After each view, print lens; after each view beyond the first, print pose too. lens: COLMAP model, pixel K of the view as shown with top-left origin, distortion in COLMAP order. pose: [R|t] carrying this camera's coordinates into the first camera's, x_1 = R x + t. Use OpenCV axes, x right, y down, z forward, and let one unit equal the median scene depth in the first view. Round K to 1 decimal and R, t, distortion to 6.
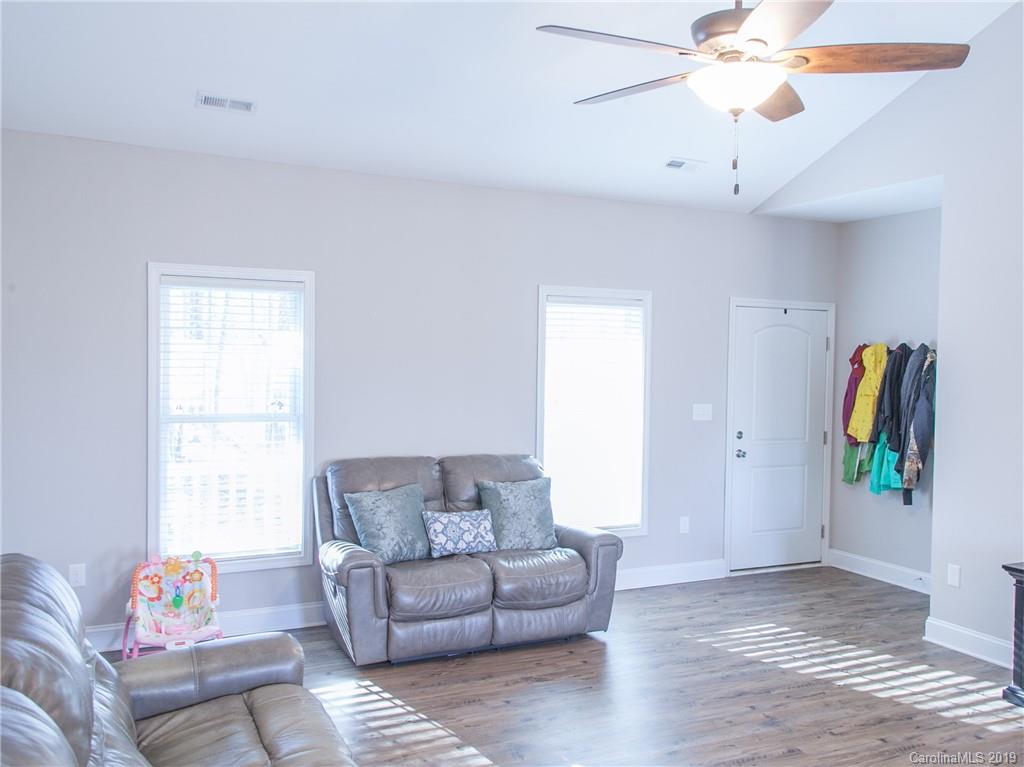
lens RADIAL K [[888.1, 0, 512.0], [0, 888.1, 384.5], [0, 0, 1]] dist [0.031187, -0.001974]
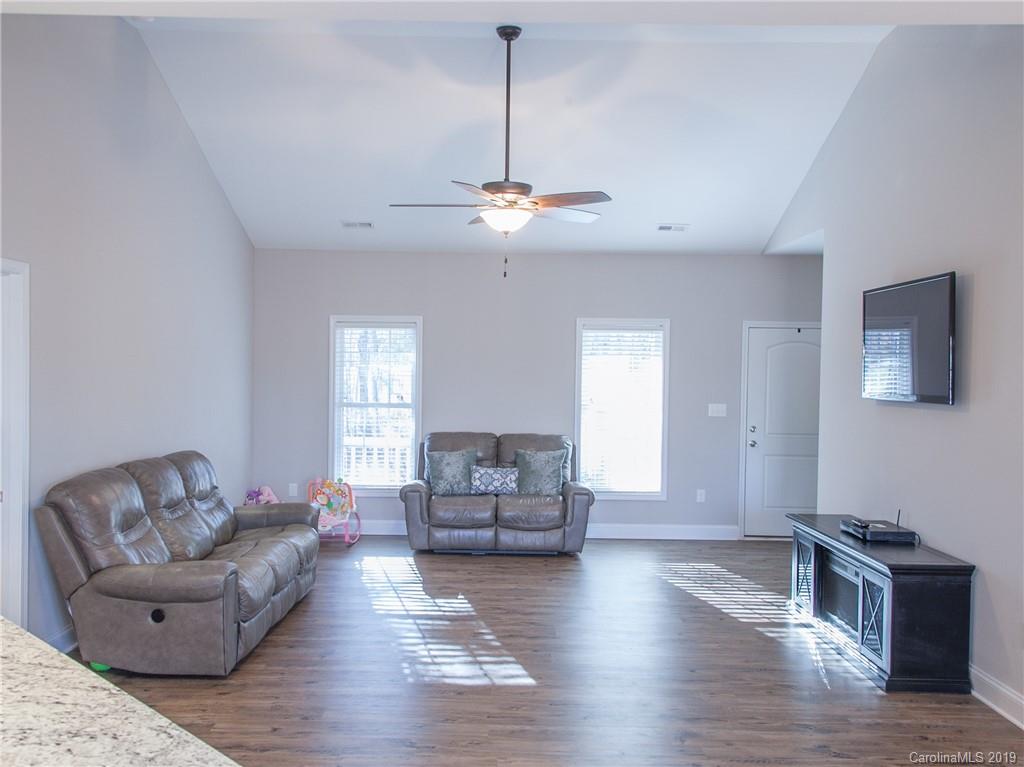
lens RADIAL K [[923.0, 0, 512.8], [0, 923.0, 384.2], [0, 0, 1]] dist [0.045285, -0.033656]
pose [[0.880835, 0.003117, -0.473412, 0.741394], [-0.011584, 0.999821, -0.014970, 0.021425], [0.473281, 0.018670, 0.880714, -0.417310]]
